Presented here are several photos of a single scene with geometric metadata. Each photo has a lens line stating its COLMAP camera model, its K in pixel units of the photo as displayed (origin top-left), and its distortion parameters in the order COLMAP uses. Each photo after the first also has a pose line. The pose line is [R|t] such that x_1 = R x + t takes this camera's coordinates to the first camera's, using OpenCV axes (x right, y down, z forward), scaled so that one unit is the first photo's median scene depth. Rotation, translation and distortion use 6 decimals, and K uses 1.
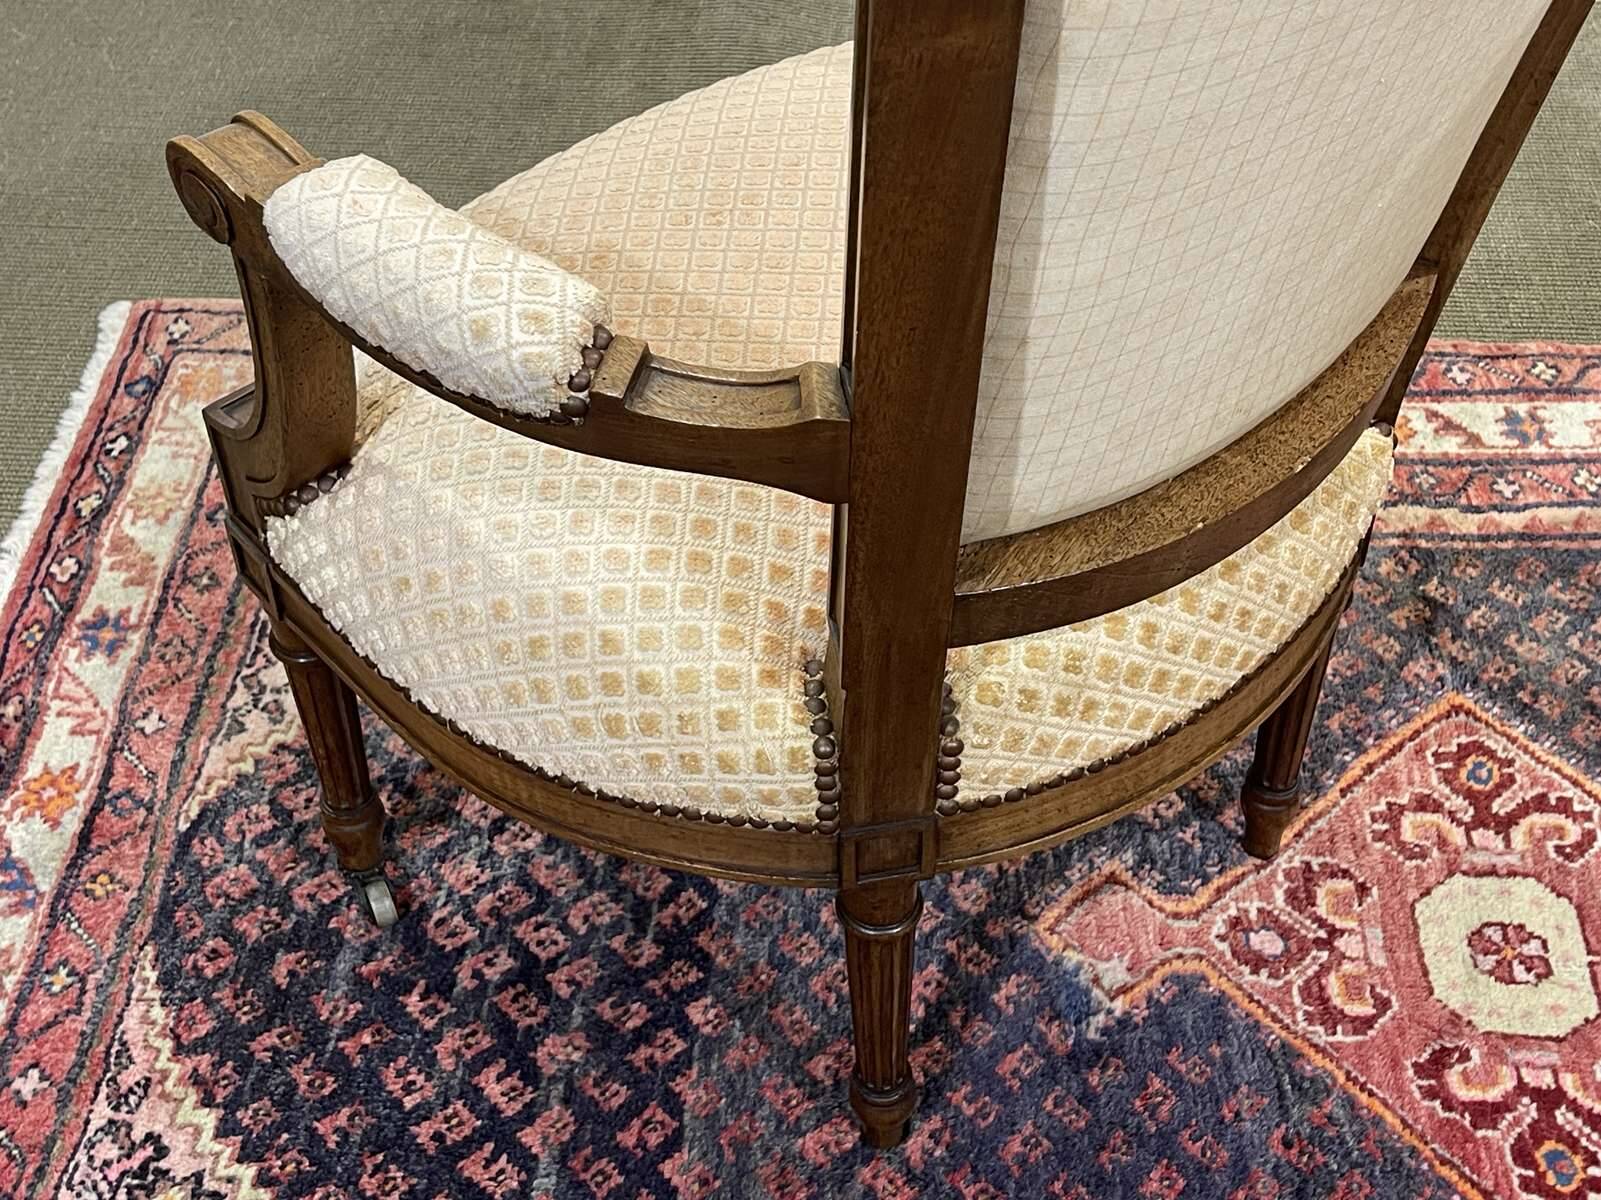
lens RADIAL K [[2188.8, 0, 825.0], [0, 2188.8, 604.4], [0, 0, 1]] dist [0.058572, 0.000000]
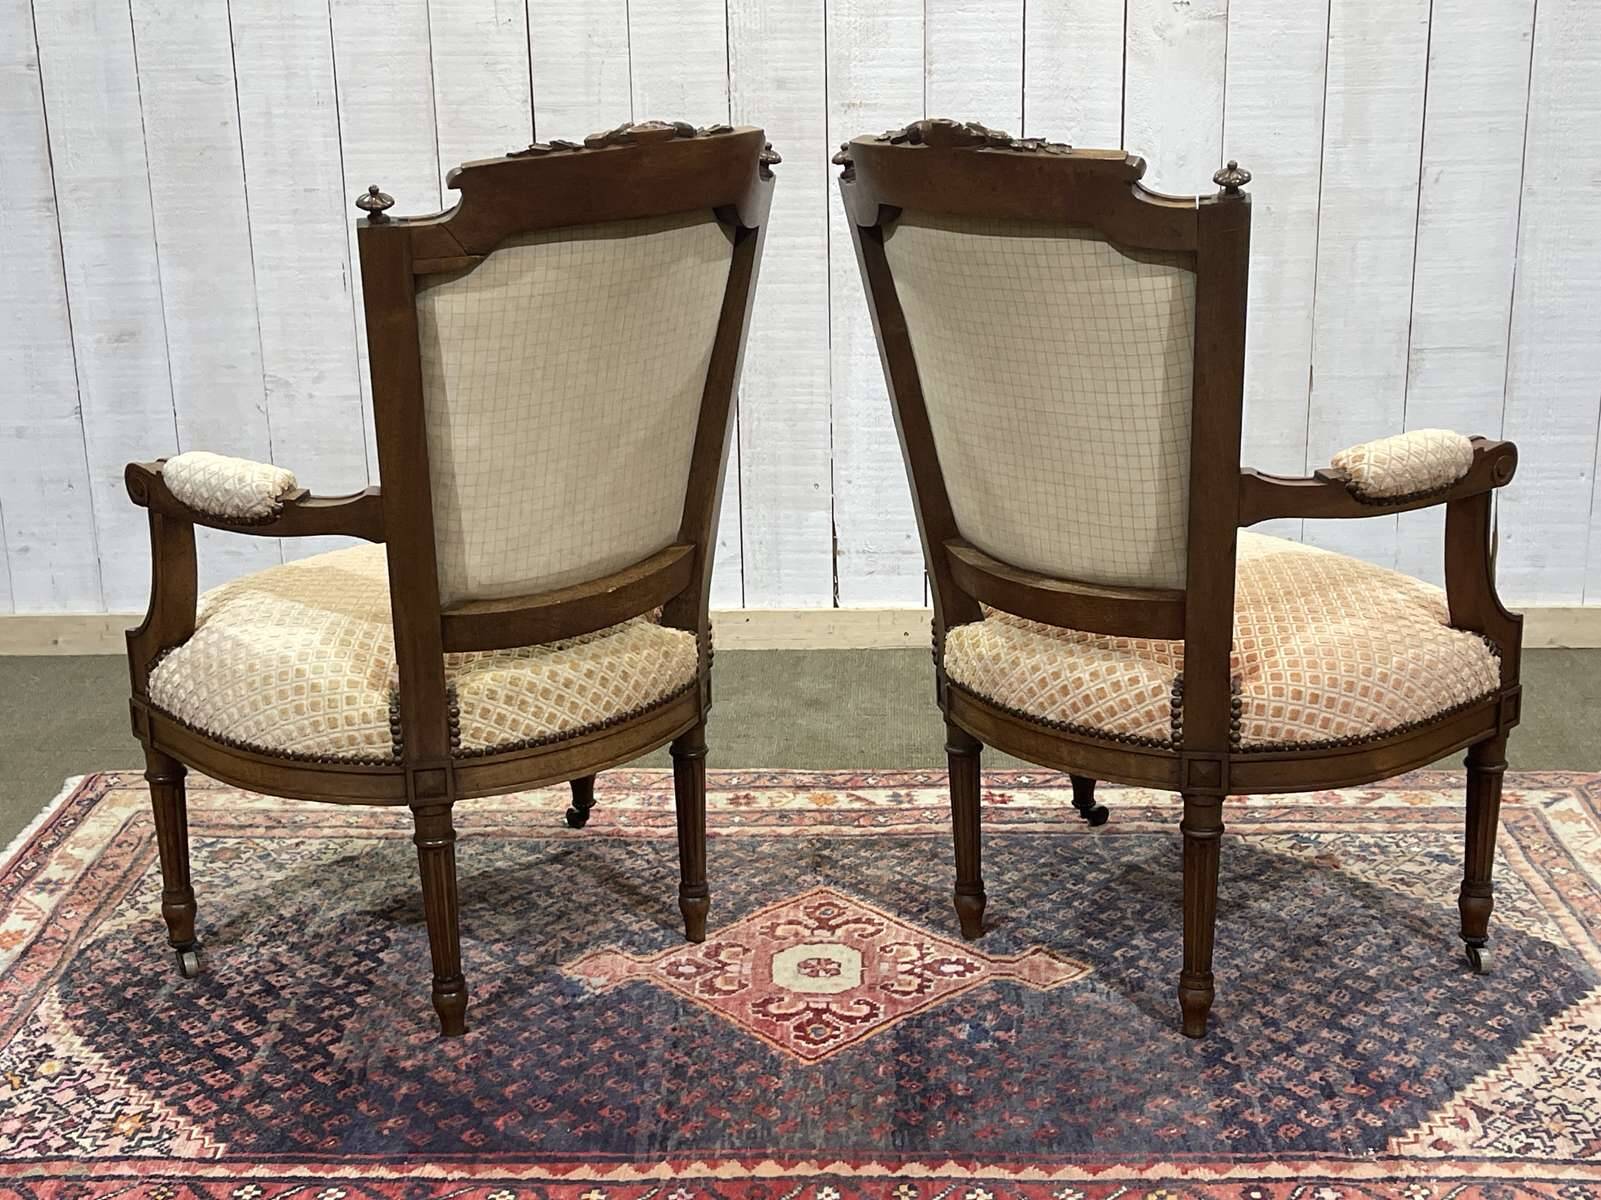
lens RADIAL K [[2188.8, 0, 809.6], [0, 2188.8, 623.6], [0, 0, 1]] dist [0.058572, 0.000000]
pose [[0.999730, -0.014607, 0.018091, 0.268827], [0.021305, 0.887135, -0.461017, 0.720134], [-0.009315, 0.461278, 0.887207, -0.706773]]
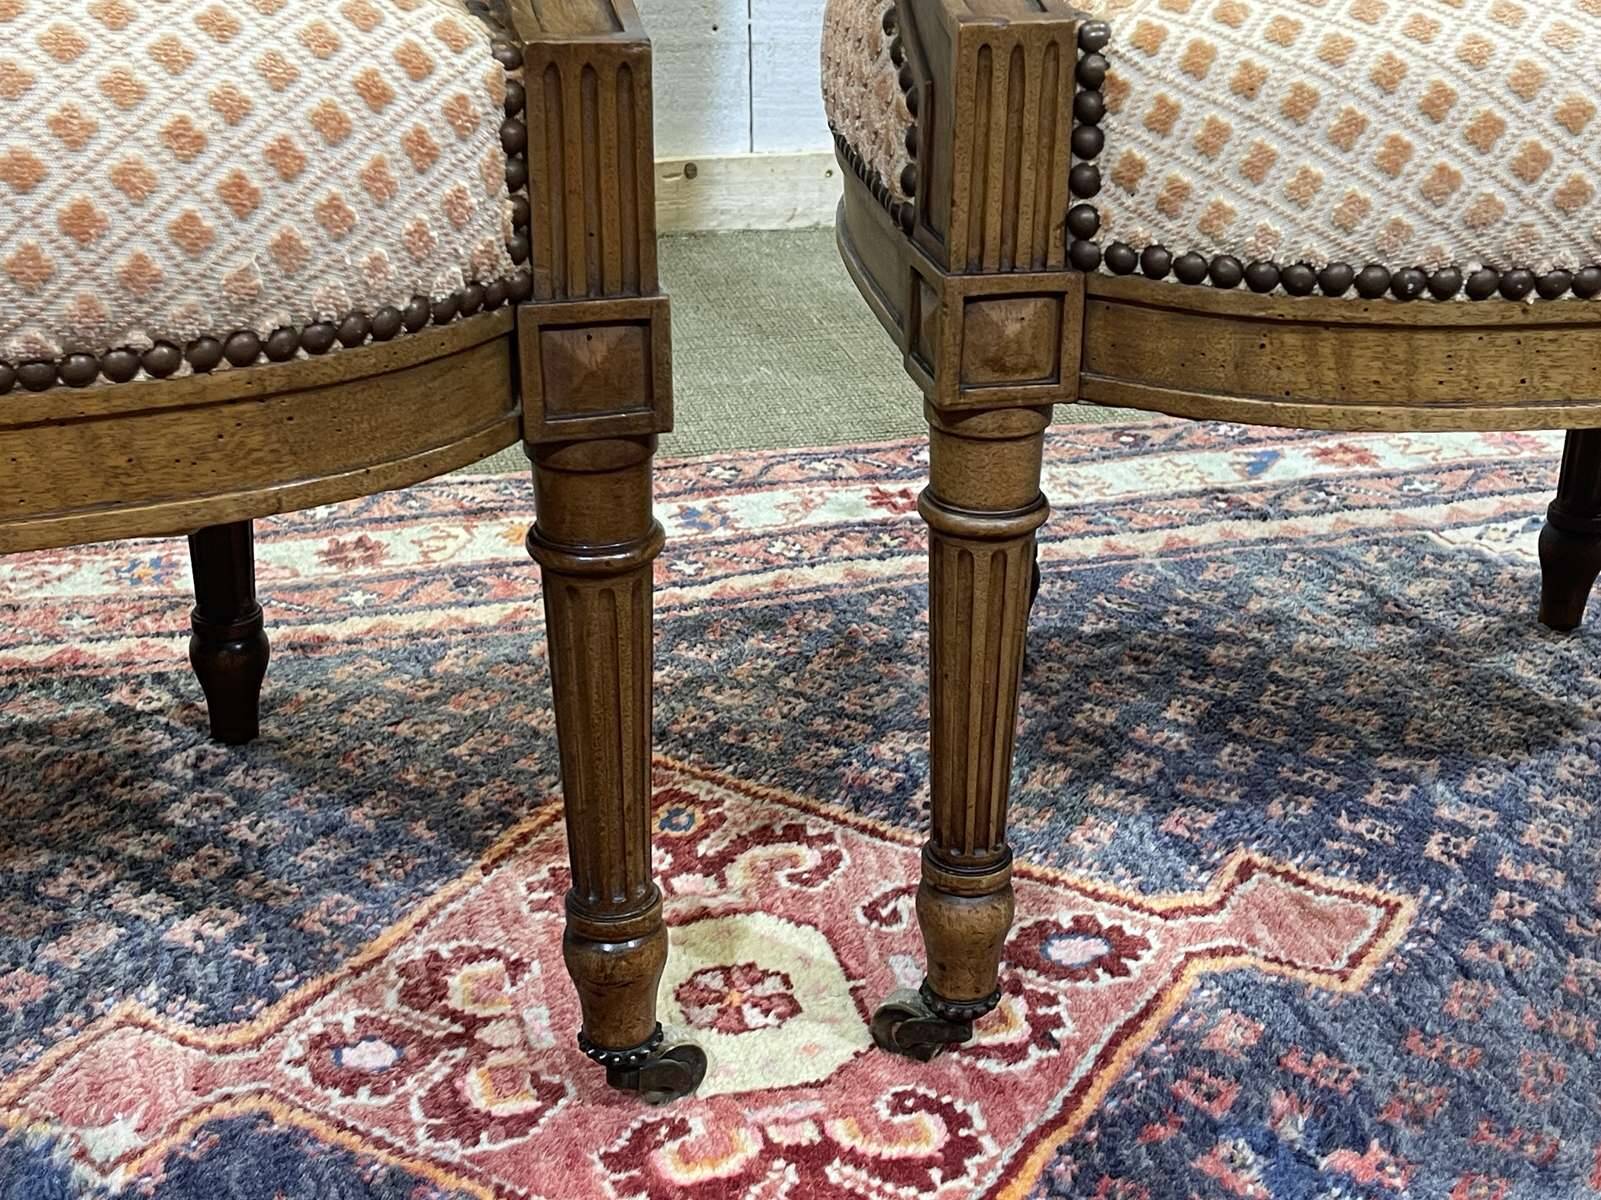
lens RADIAL K [[2188.8, 0, 822.6], [0, 2188.8, 634.0], [0, 0, 1]] dist [0.058572, 0.000000]
pose [[0.950439, -0.117515, 0.287848, 0.155195], [0.205606, 0.932039, -0.298379, 0.252681], [-0.233221, 0.342774, 0.910008, 0.350451]]
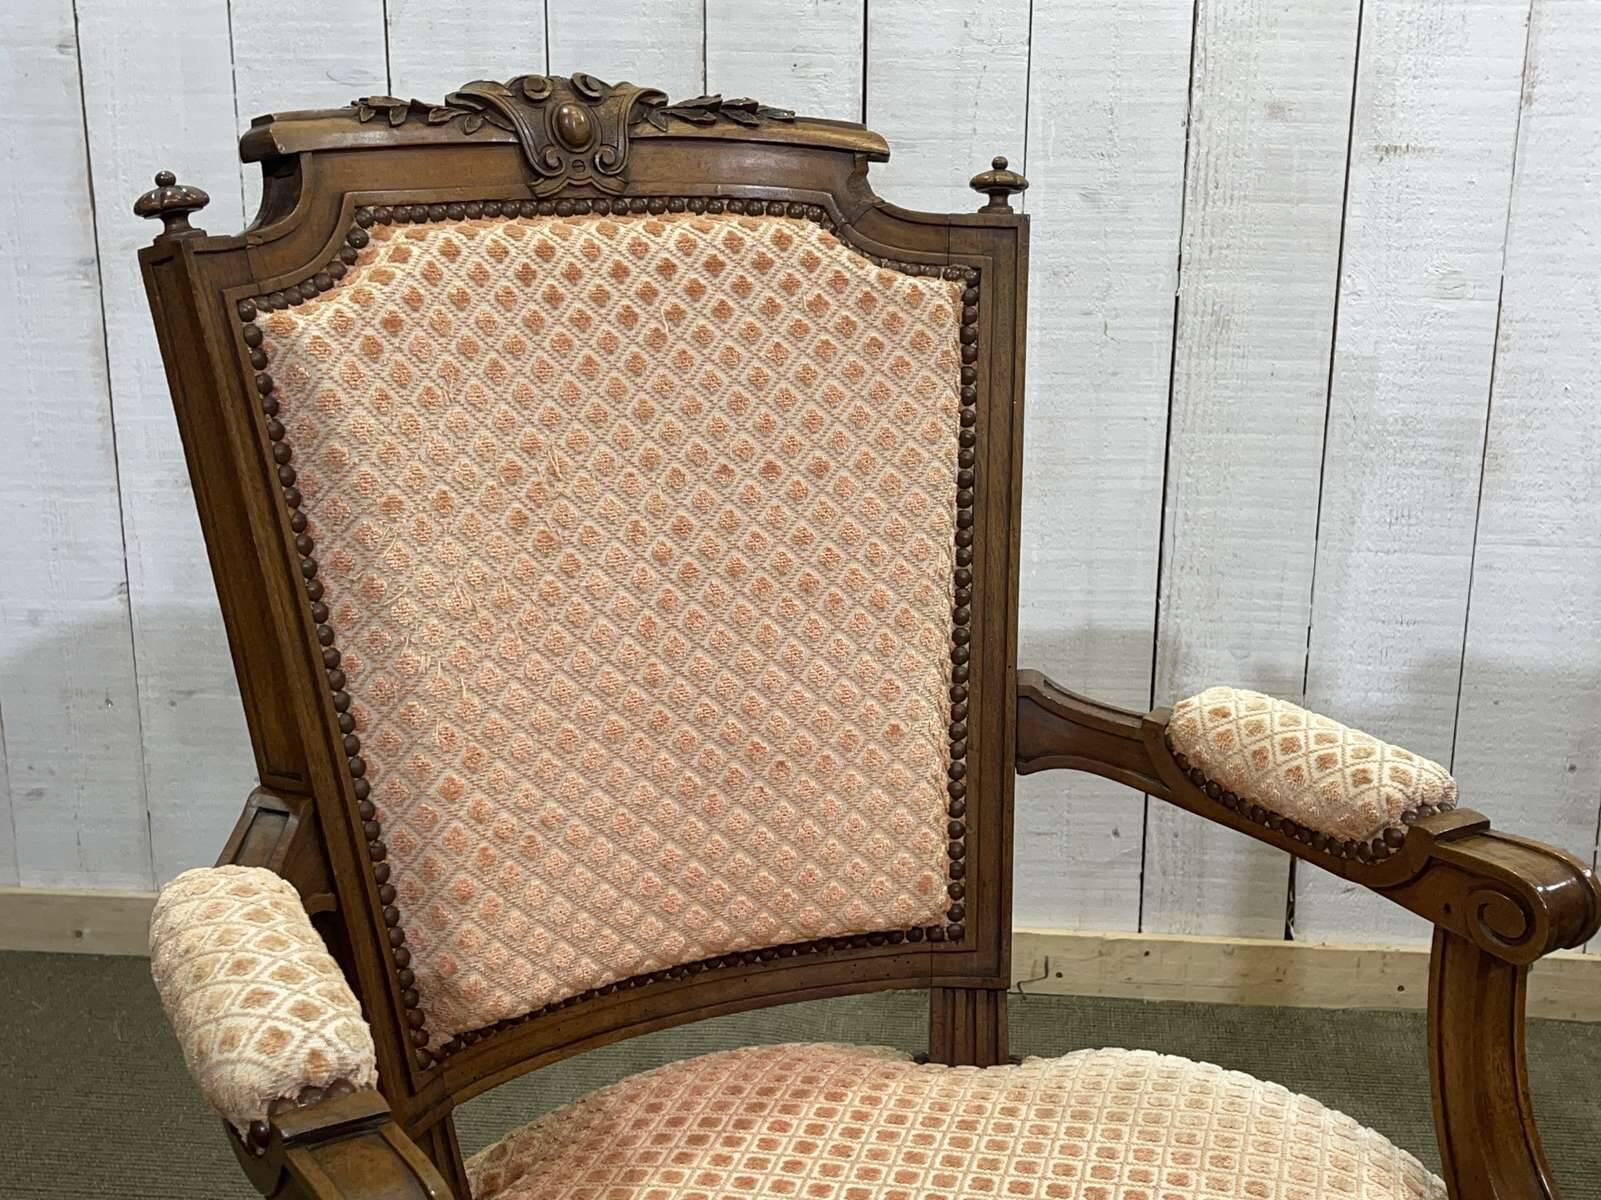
lens RADIAL K [[2026.8, 0, 832.1], [0, 2026.8, 630.2], [0, 0, 1]] dist [0.052340, 0.000000]
pose [[0.999586, 0.025648, -0.013012, 0.020657], [-0.028757, 0.885828, -0.463121, 0.026417], [-0.000351, 0.463304, 0.886200, 0.115416]]
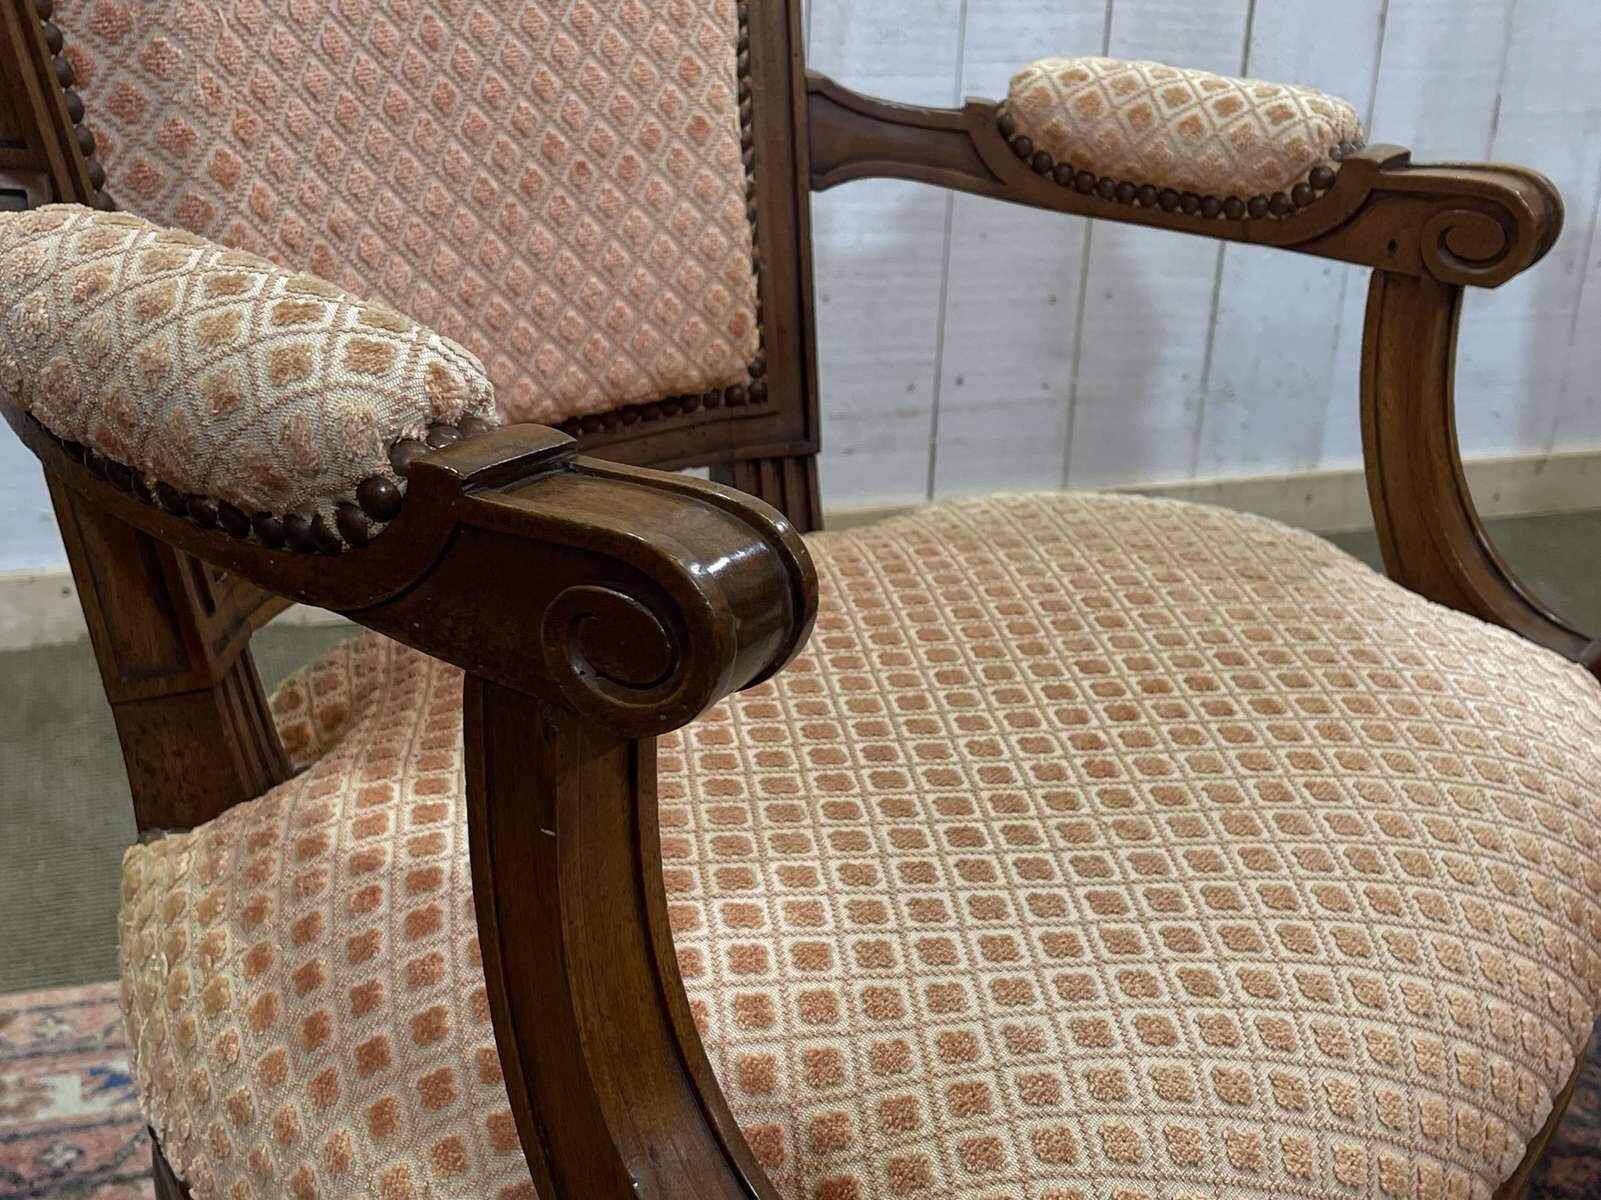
lens RADIAL K [[2026.8, 0, 813.5], [0, 2026.8, 648.5], [0, 0, 1]] dist [0.052340, 0.000000]
pose [[0.921058, -0.110922, 0.373295, -0.189122], [0.232114, 0.926063, -0.297540, 0.040781], [-0.312691, 0.360698, 0.878704, 0.331675]]
